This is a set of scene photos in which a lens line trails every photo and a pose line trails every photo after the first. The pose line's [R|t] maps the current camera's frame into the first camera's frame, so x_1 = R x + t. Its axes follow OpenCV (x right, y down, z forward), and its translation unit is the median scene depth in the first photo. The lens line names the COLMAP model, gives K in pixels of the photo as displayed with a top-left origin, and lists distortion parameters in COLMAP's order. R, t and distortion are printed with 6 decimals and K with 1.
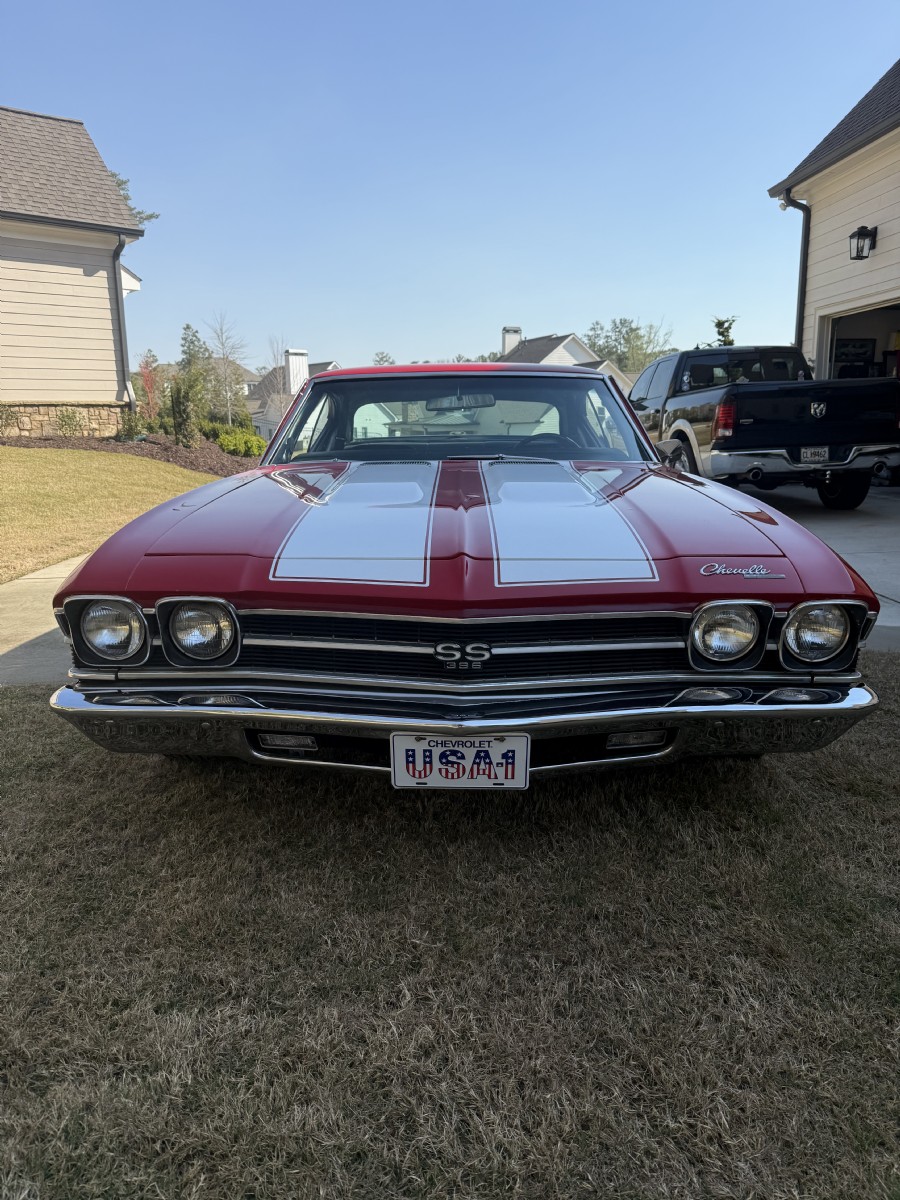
lens RADIAL K [[849.5, 0, 446.0], [0, 849.5, 590.9], [0, 0, 1]] dist [0.006165, -0.020647]
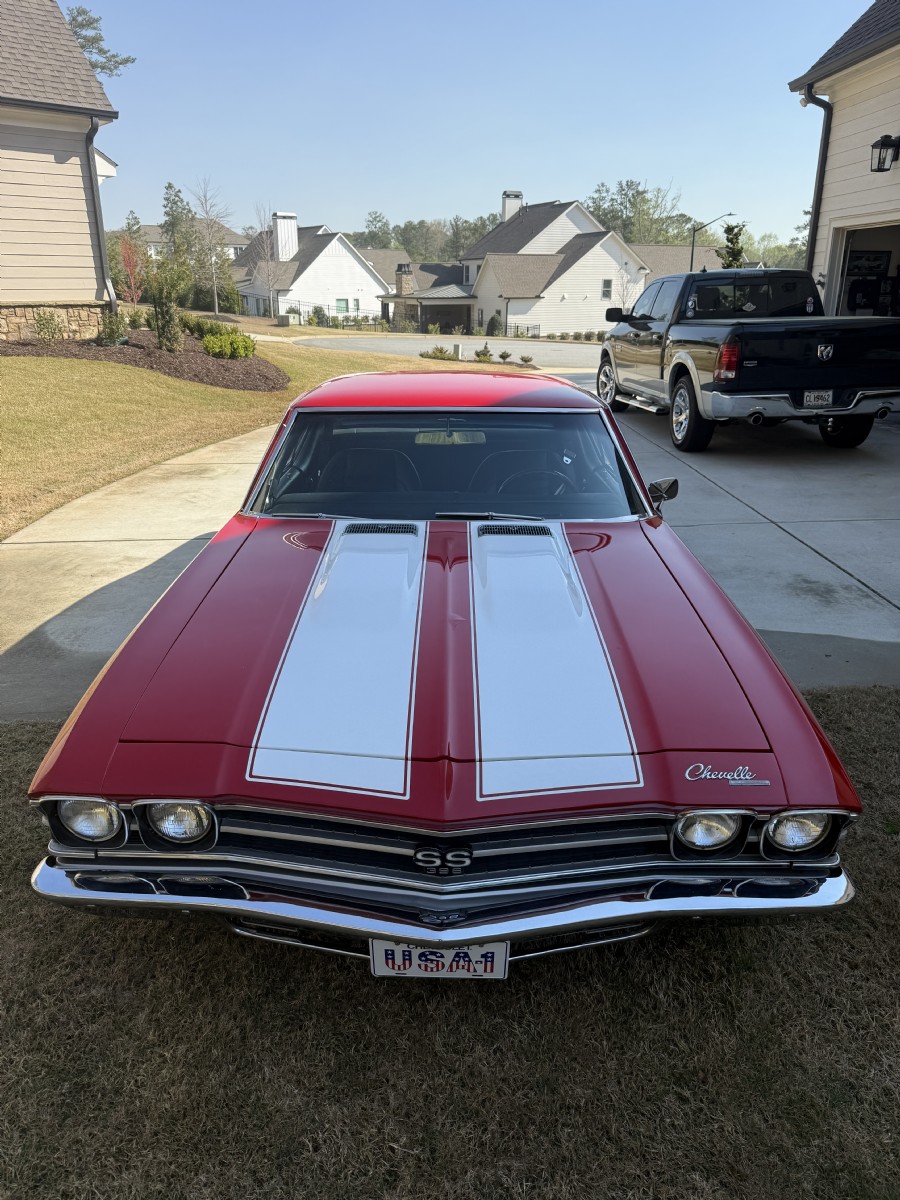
lens RADIAL K [[849.5, 0, 447.0], [0, 849.5, 582.1], [0, 0, 1]] dist [0.006165, -0.020647]
pose [[0.999905, 0.010150, 0.009315, 0.002246], [-0.011329, 0.990540, 0.136757, -0.072496], [-0.007839, -0.136850, 0.990561, 0.011014]]
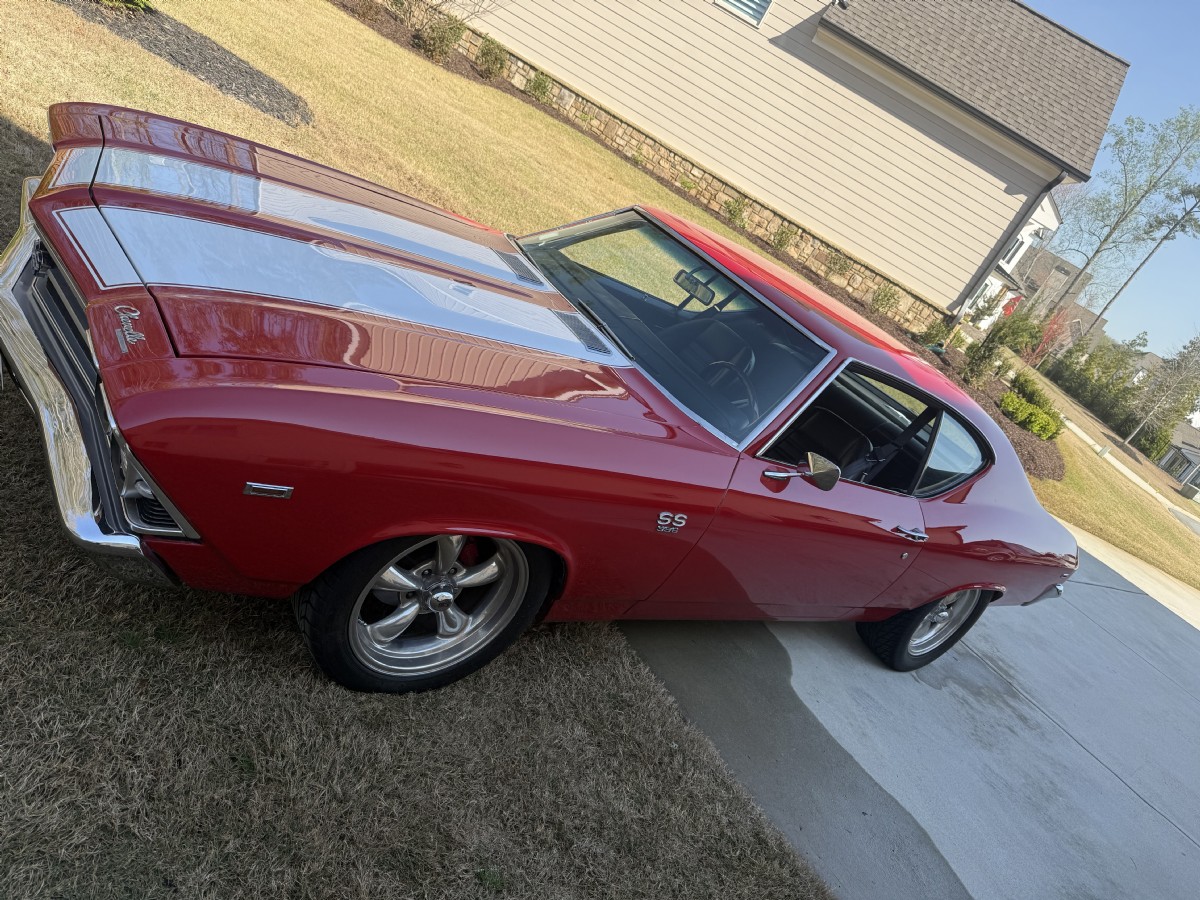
lens RADIAL K [[849.5, 0, 609.6], [0, 849.5, 442.3], [0, 0, 1]] dist [0.006165, -0.020647]
pose [[0.502805, 0.570110, -0.649740, 0.241887], [-0.619573, 0.761842, 0.189014, -0.079968], [0.602757, 0.307524, 0.736283, 0.131676]]
